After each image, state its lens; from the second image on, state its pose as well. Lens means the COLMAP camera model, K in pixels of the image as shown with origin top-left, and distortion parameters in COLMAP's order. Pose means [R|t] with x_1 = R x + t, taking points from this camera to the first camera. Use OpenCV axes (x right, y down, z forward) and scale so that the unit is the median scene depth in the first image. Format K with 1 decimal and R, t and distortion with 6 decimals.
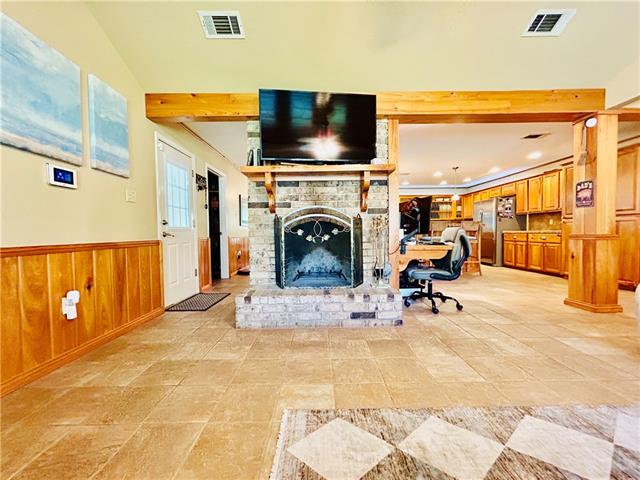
lens RADIAL K [[257.8, 0, 320.2], [0, 257.8, 239.3], [0, 0, 1]] dist [-0.000159, 0.000217]
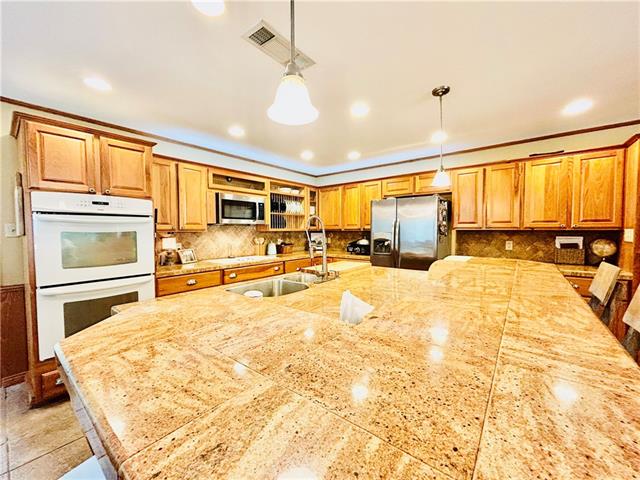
lens RADIAL K [[257.8, 0, 318.2], [0, 257.8, 239.6], [0, 0, 1]] dist [-0.000159, 0.000217]
pose [[0.633051, -0.020493, 0.773839, 0.324876], [0.016086, 0.999782, 0.013318, -0.184260], [-0.773943, 0.004017, 0.633242, 1.840514]]
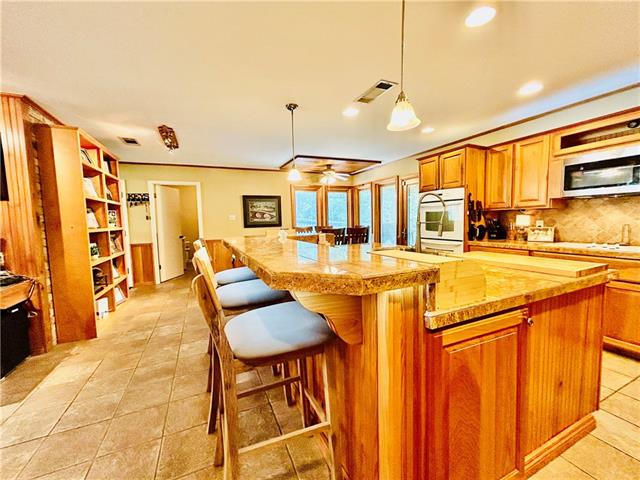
lens RADIAL K [[257.8, 0, 321.5], [0, 257.8, 239.9], [0, 0, 1]] dist [-0.000159, 0.000217]
pose [[0.411640, 0.074767, -0.908274, 1.388402], [-0.003456, 0.996750, 0.080484, -0.166922], [0.911340, -0.029991, 0.410560, 1.731389]]
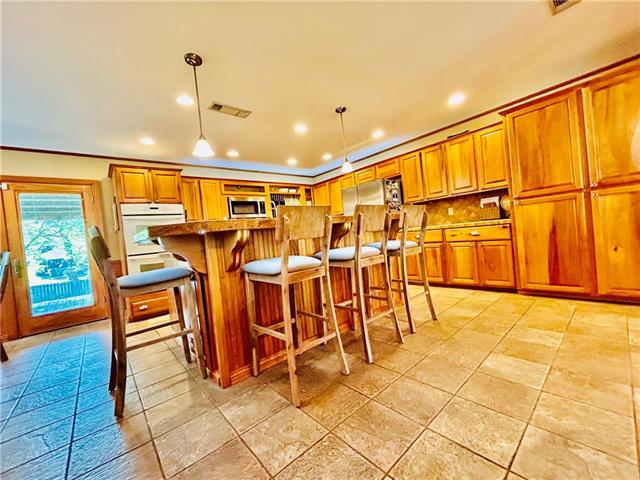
lens RADIAL K [[257.8, 0, 317.6], [0, 257.8, 239.6], [0, 0, 1]] dist [-0.000159, 0.000217]
pose [[0.760506, -0.073355, 0.645175, 0.285168], [0.105028, 0.994411, -0.010739, -0.042045], [-0.640781, 0.075929, 0.763960, 1.329041]]
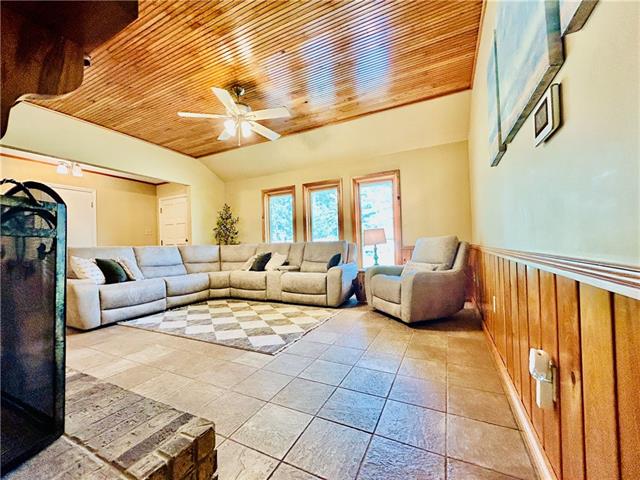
lens RADIAL K [[257.8, 0, 317.3], [0, 257.8, 241.7], [0, 0, 1]] dist [-0.000159, 0.000217]
pose [[-0.887683, 0.043326, 0.458413, -0.511381], [0.053855, 0.998500, 0.009915, -0.024595], [-0.457295, 0.033489, -0.888684, 1.005355]]
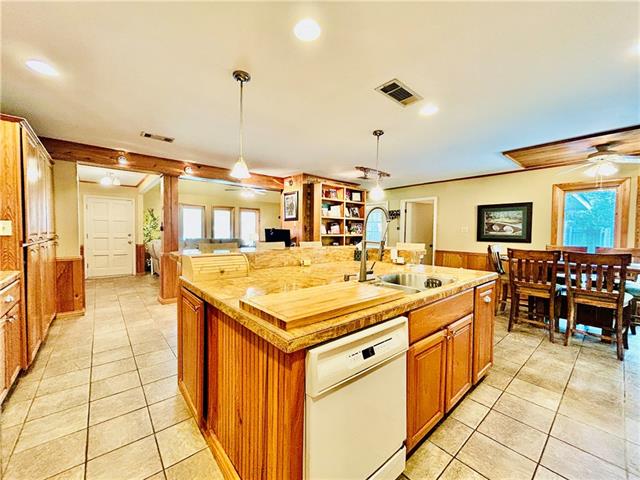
lens RADIAL K [[257.8, 0, 319.8], [0, 257.8, 239.6], [0, 0, 1]] dist [-0.000159, 0.000217]
pose [[-0.762277, 0.024429, -0.646790, 1.333314], [-0.018786, 0.998031, 0.059835, -0.194651], [0.646978, 0.057761, -0.760318, 2.649546]]
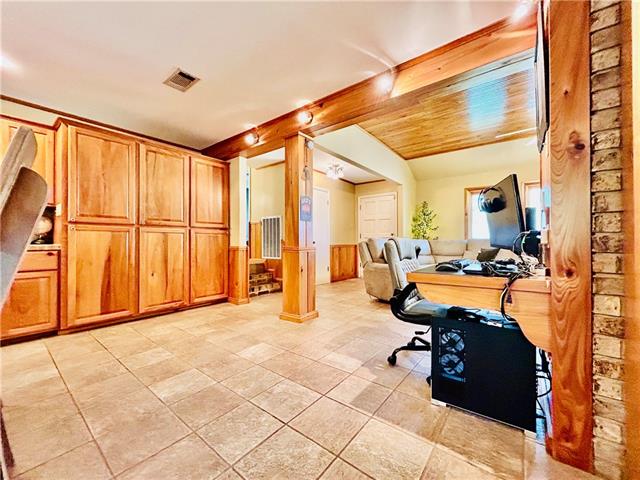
lens RADIAL K [[257.8, 0, 320.3], [0, 257.8, 239.1], [0, 0, 1]] dist [-0.000159, 0.000217]
pose [[-0.781734, 0.020288, 0.623281, 0.323673], [0.028445, 0.999590, 0.003140, -0.050838], [-0.622962, 0.020184, -0.781991, 1.732971]]
